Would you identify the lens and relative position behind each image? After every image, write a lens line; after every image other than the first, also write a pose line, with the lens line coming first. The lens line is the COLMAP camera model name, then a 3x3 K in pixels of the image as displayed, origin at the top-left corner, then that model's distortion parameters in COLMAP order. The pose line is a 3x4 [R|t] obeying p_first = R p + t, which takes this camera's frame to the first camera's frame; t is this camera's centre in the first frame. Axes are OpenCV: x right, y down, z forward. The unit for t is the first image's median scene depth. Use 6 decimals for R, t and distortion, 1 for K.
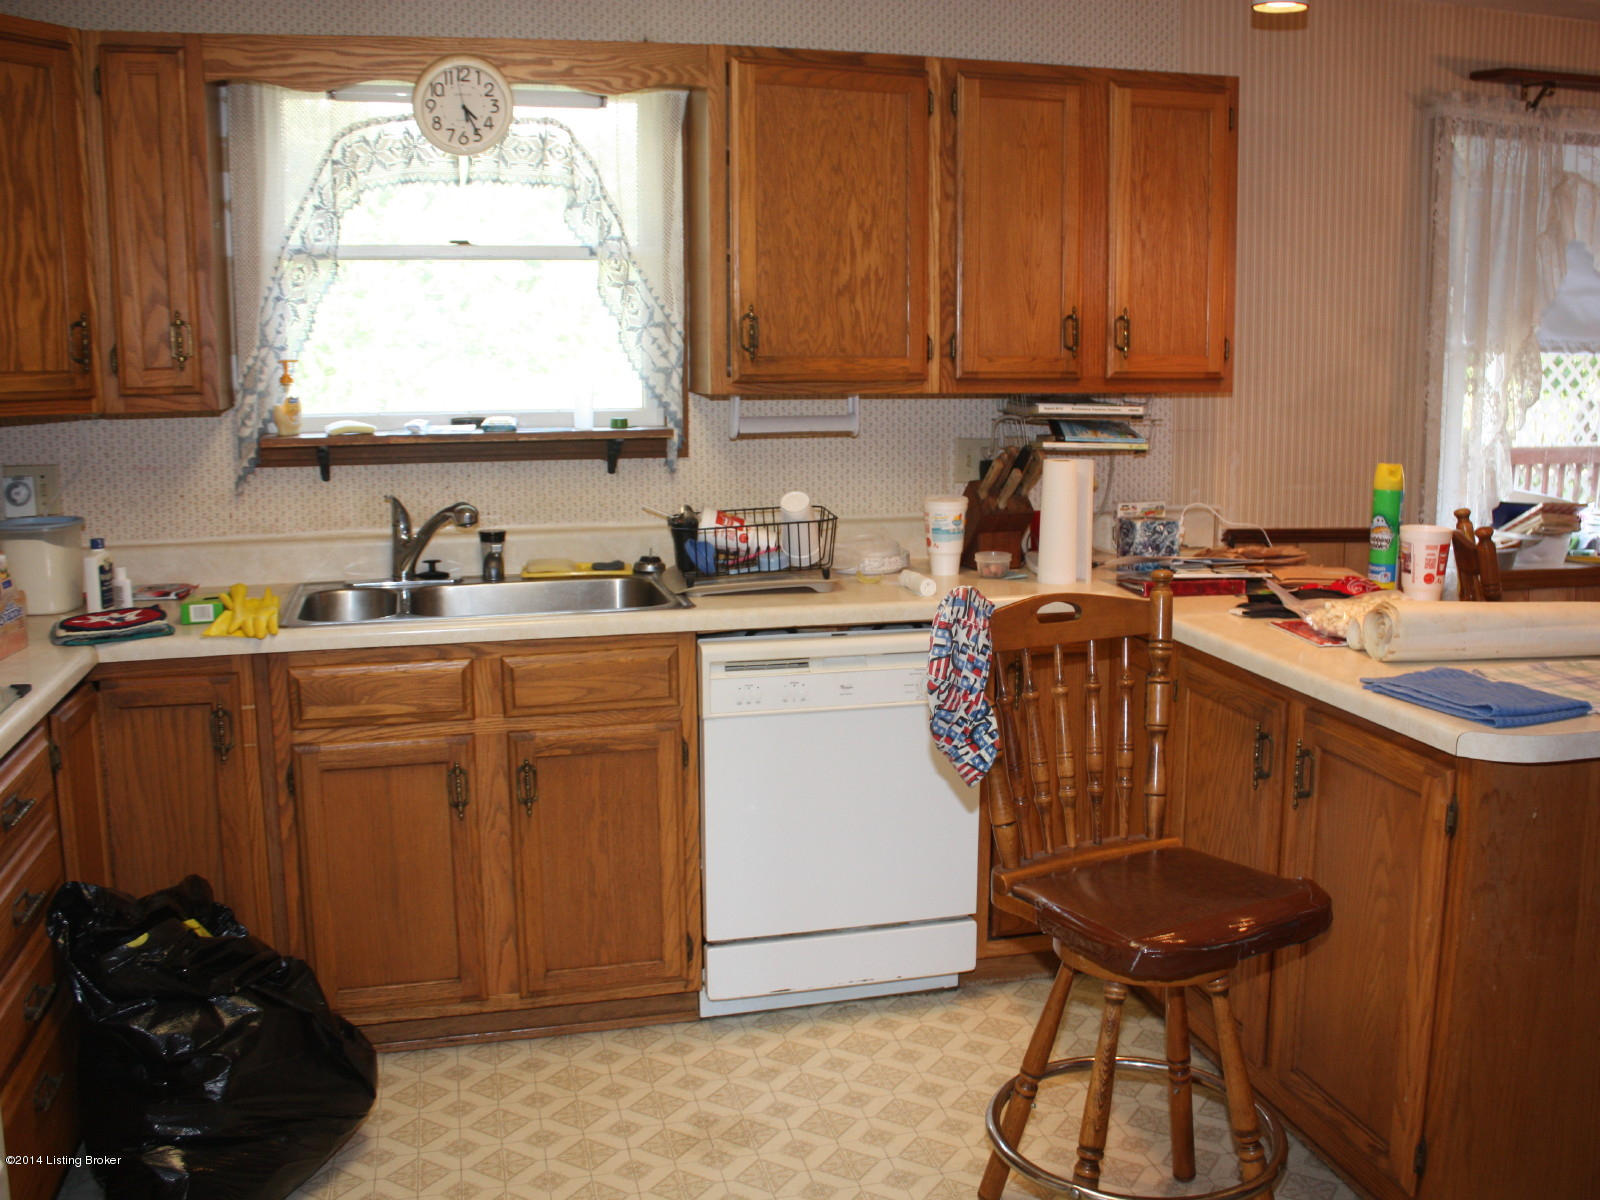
lens RADIAL K [[1510.3, 0, 796.8], [0, 1510.3, 602.3], [0, 0, 1]] dist [-0.087876, 0.000000]
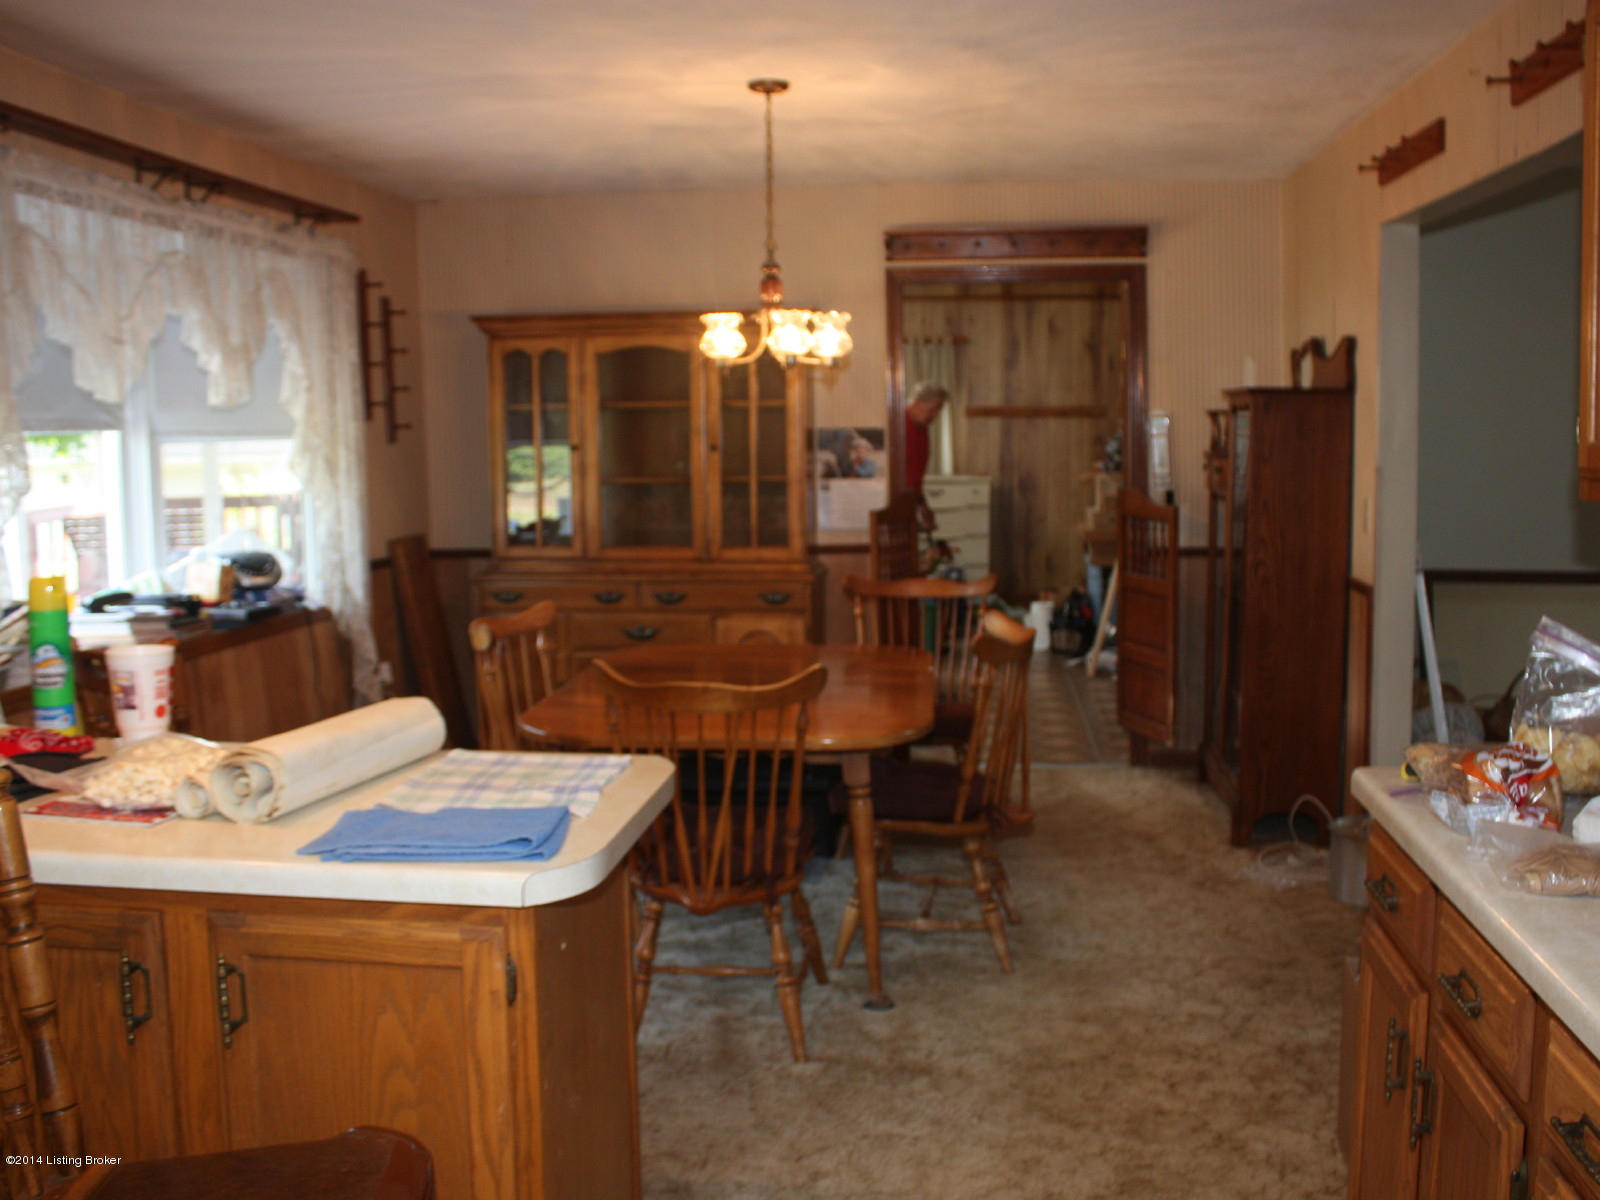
lens RADIAL K [[1510.3, 0, 797.6], [0, 1510.3, 593.0], [0, 0, 1]] dist [-0.087876, 0.000000]
pose [[0.360532, -0.115043, 0.925625, -0.198562], [0.173529, 0.983313, 0.054623, -0.068439], [-0.916463, 0.140929, 0.374479, 0.416426]]
